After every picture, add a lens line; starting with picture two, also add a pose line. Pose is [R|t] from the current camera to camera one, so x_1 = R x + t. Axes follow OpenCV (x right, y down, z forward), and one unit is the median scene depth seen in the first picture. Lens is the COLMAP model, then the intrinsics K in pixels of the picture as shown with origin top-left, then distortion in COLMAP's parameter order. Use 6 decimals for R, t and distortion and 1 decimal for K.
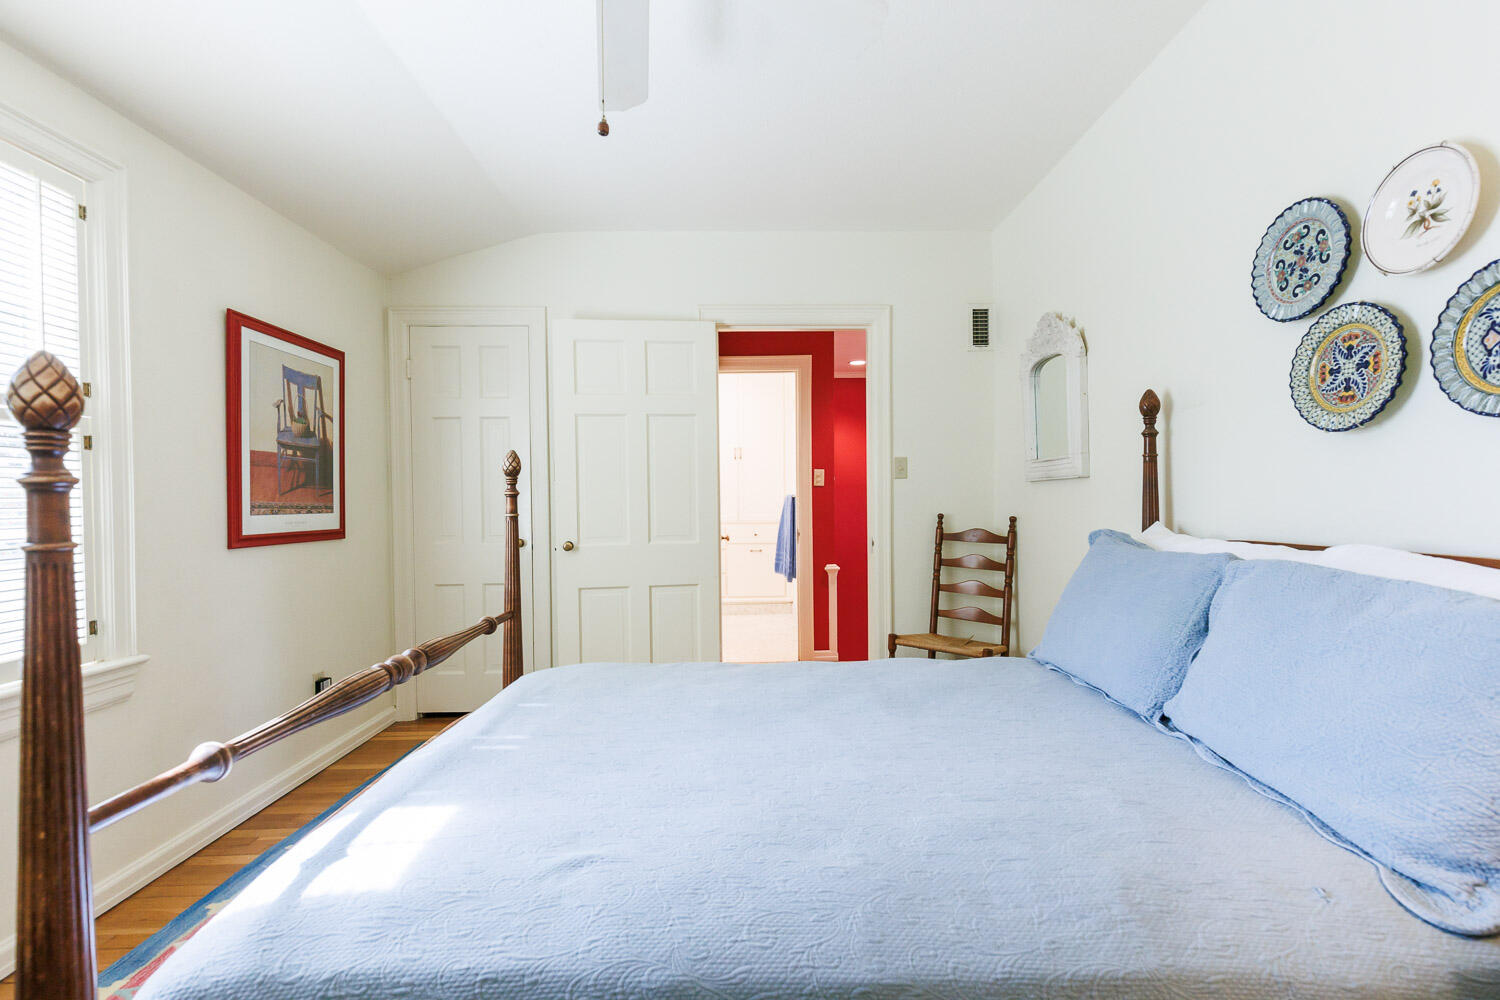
lens RADIAL K [[672.9, 0, 750.6], [0, 672.9, 504.1], [0, 0, 1]] dist [0.005152, -0.000169]
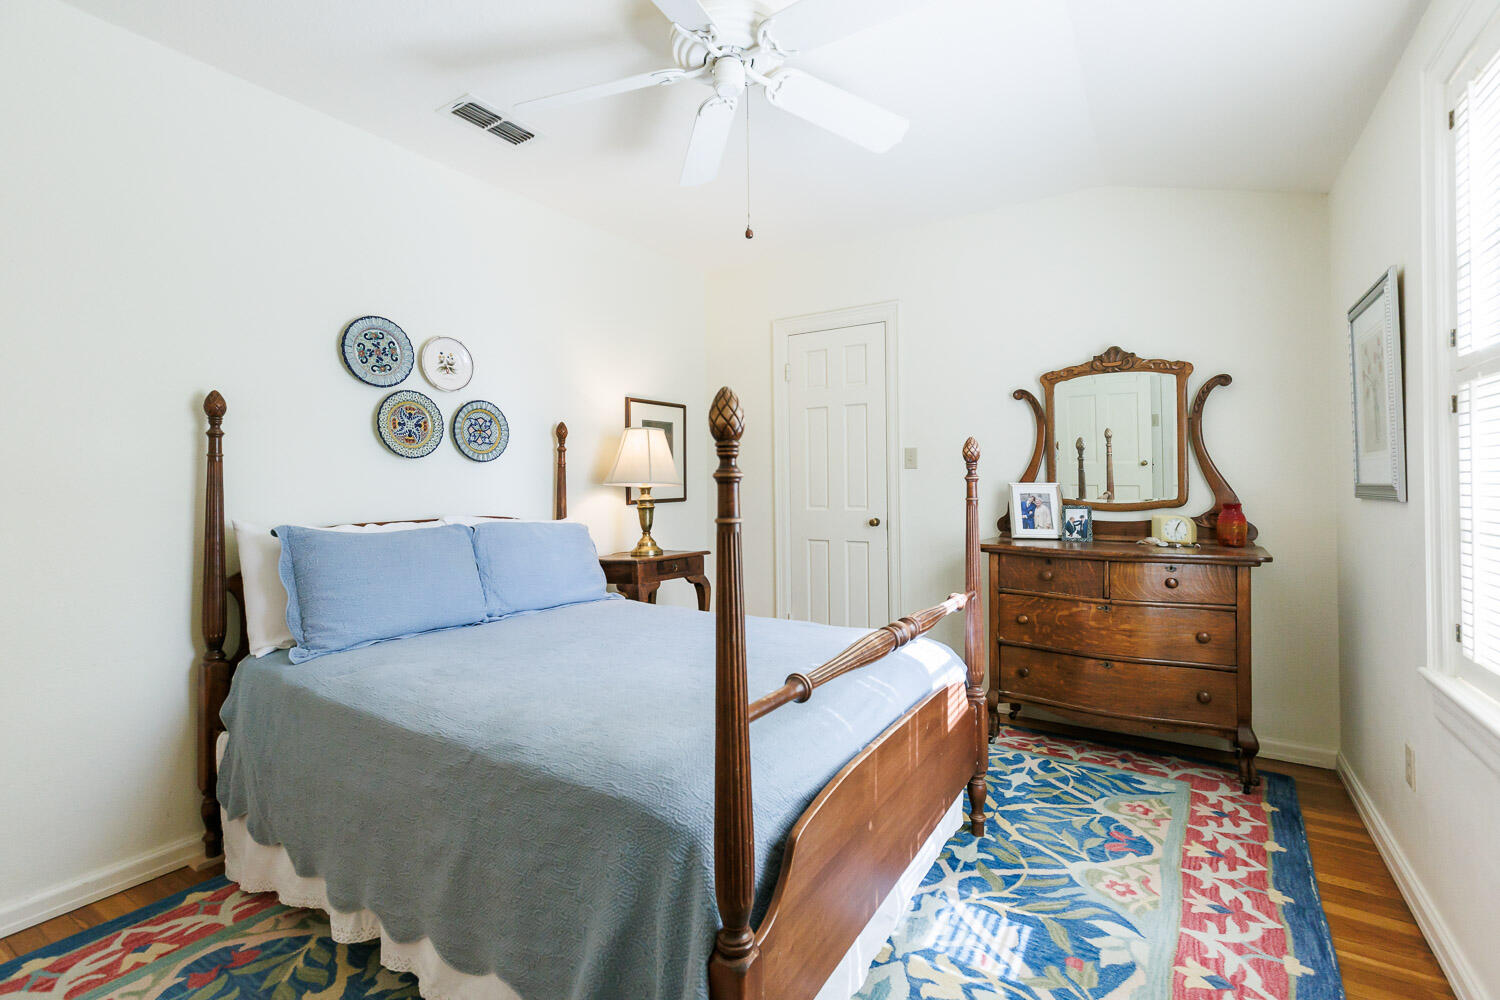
lens RADIAL K [[672.9, 0, 750.6], [0, 672.9, 504.1], [0, 0, 1]] dist [0.005152, -0.000169]
pose [[-0.828916, 0.010529, 0.559273, -0.927697], [0.028490, 0.999320, 0.023413, 0.002294], [-0.558647, 0.035341, -0.828653, 1.996649]]
